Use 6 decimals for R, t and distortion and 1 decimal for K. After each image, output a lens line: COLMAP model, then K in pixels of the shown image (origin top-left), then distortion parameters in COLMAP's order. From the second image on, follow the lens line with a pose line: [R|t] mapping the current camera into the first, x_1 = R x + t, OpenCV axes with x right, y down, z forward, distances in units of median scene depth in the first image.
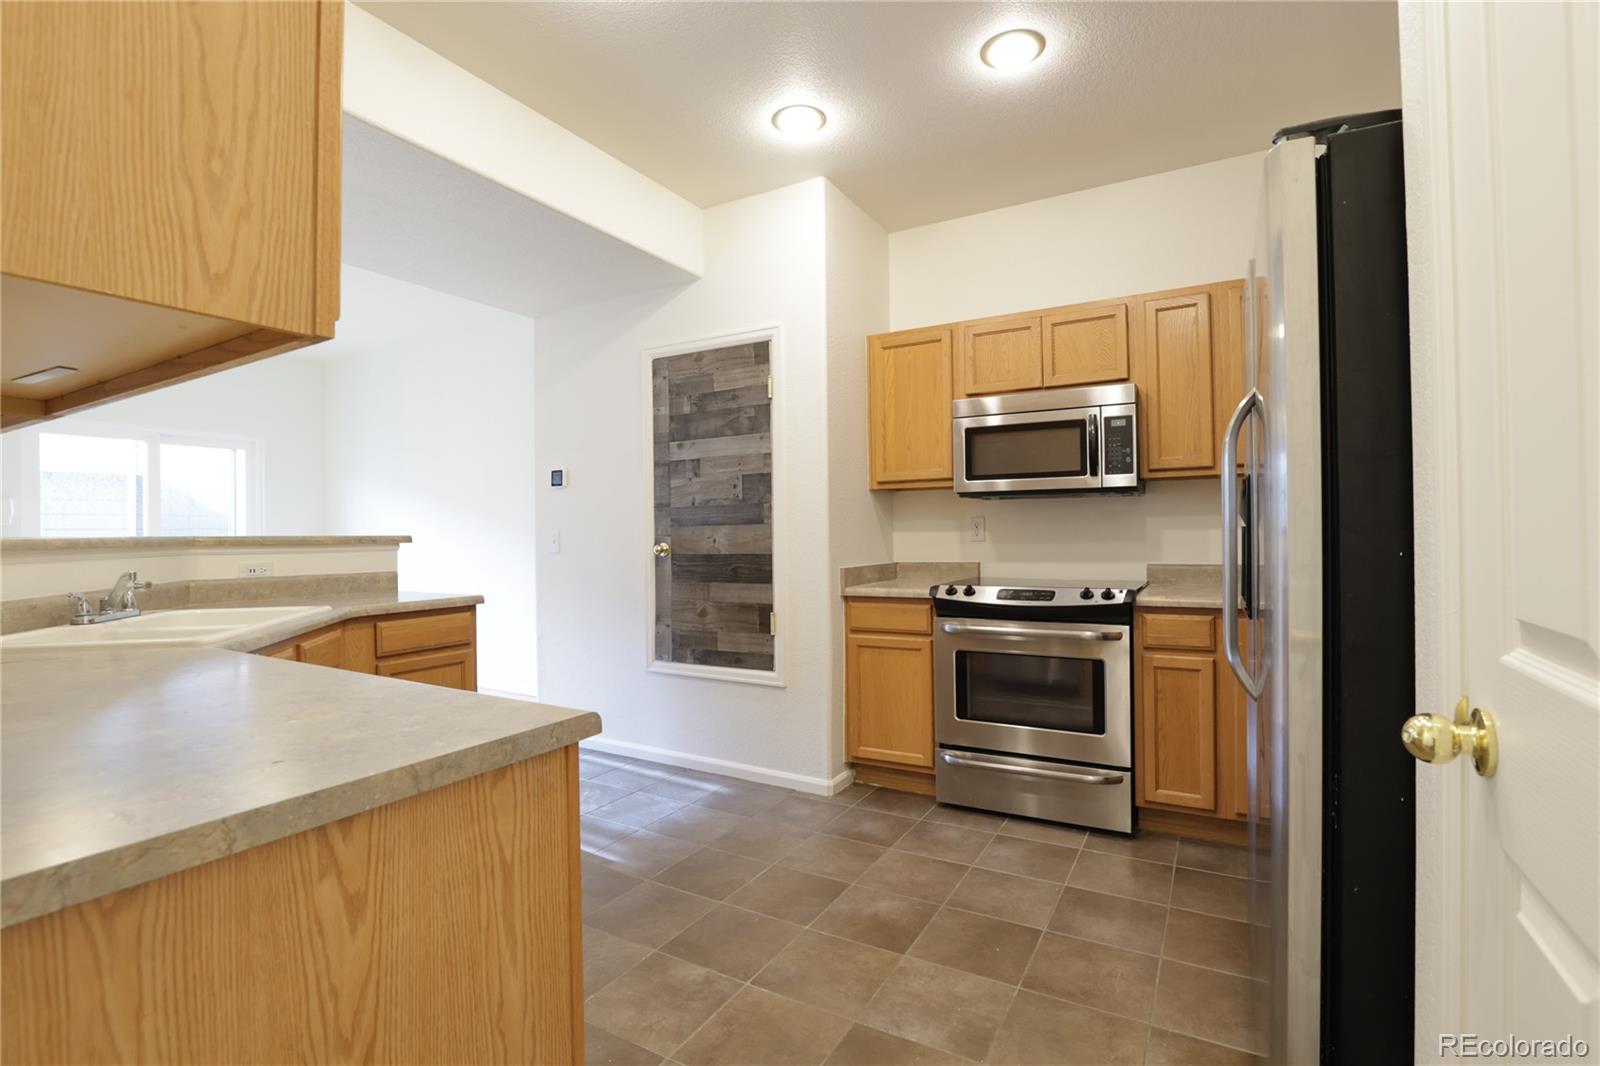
lens RADIAL K [[744.9, 0, 806.3], [0, 744.9, 529.8], [0, 0, 1]] dist [-0.000849, -0.000002]
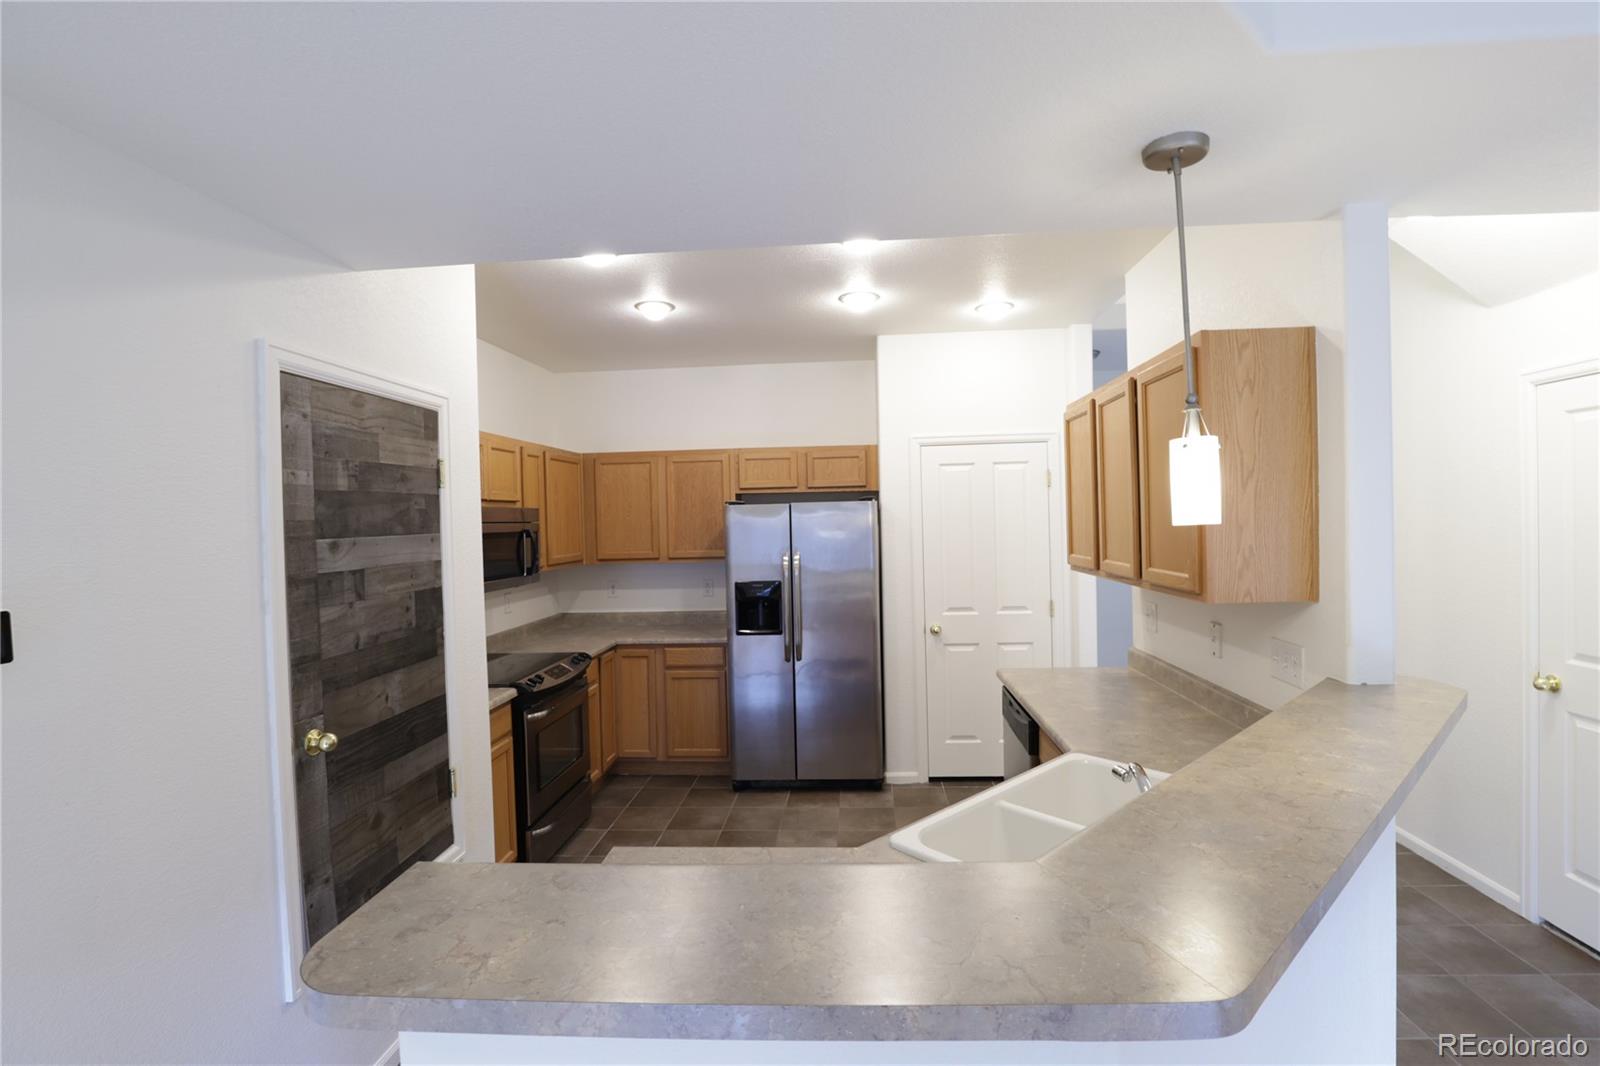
lens RADIAL K [[744.9, 0, 805.1], [0, 744.9, 534.3], [0, 0, 1]] dist [-0.000849, -0.000002]
pose [[-0.434776, 0.002006, 0.900537, -0.844971], [0.019987, 0.999773, 0.007422, -0.121730], [-0.900317, 0.021226, -0.434717, 0.945498]]
